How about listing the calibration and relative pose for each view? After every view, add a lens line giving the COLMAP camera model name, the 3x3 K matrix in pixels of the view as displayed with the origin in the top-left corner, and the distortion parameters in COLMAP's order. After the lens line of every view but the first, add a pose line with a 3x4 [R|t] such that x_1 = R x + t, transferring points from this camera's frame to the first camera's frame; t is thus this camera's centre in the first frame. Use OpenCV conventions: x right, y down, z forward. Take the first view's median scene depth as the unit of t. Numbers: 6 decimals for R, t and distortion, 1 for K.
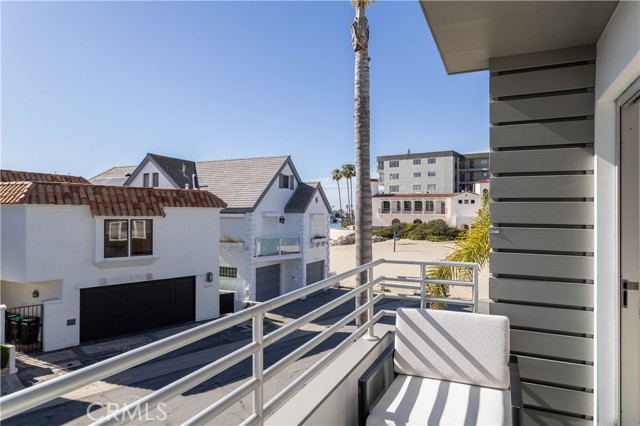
lens RADIAL K [[408.1, 0, 320.0], [0, 408.1, 213.0], [0, 0, 1]] dist [-0.002932, -0.000178]
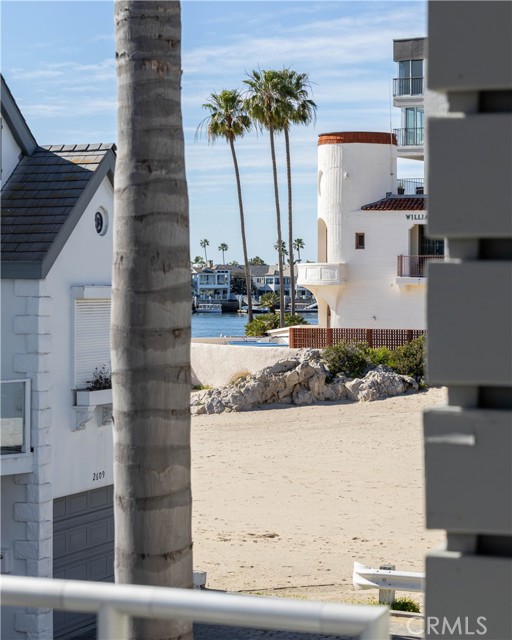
lens RADIAL K [[1692.8, 0, 256.0], [0, 1692.8, 320.0], [0, 0, 1]] dist [-0.005521, 0.072134]
pose [[0.998836, -0.004662, 0.048006, 0.034376], [0.003366, 0.999628, 0.027059, -0.002371], [-0.048114, -0.026866, 0.998480, 0.031721]]
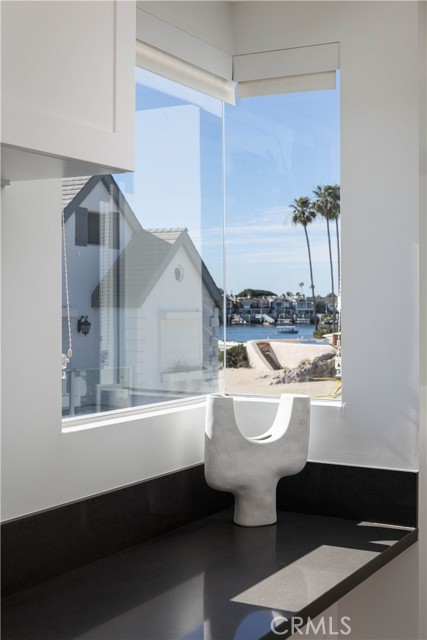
lens RADIAL K [[953.8, 0, 213.5], [0, 953.8, 320.0], [0, 0, 1]] dist [0.041226, 0.053200]
pose [[0.996766, -0.001385, -0.080348, 0.100544], [0.002894, 0.999822, 0.018662, -0.004794], [0.080308, -0.018834, 0.996592, 0.083080]]
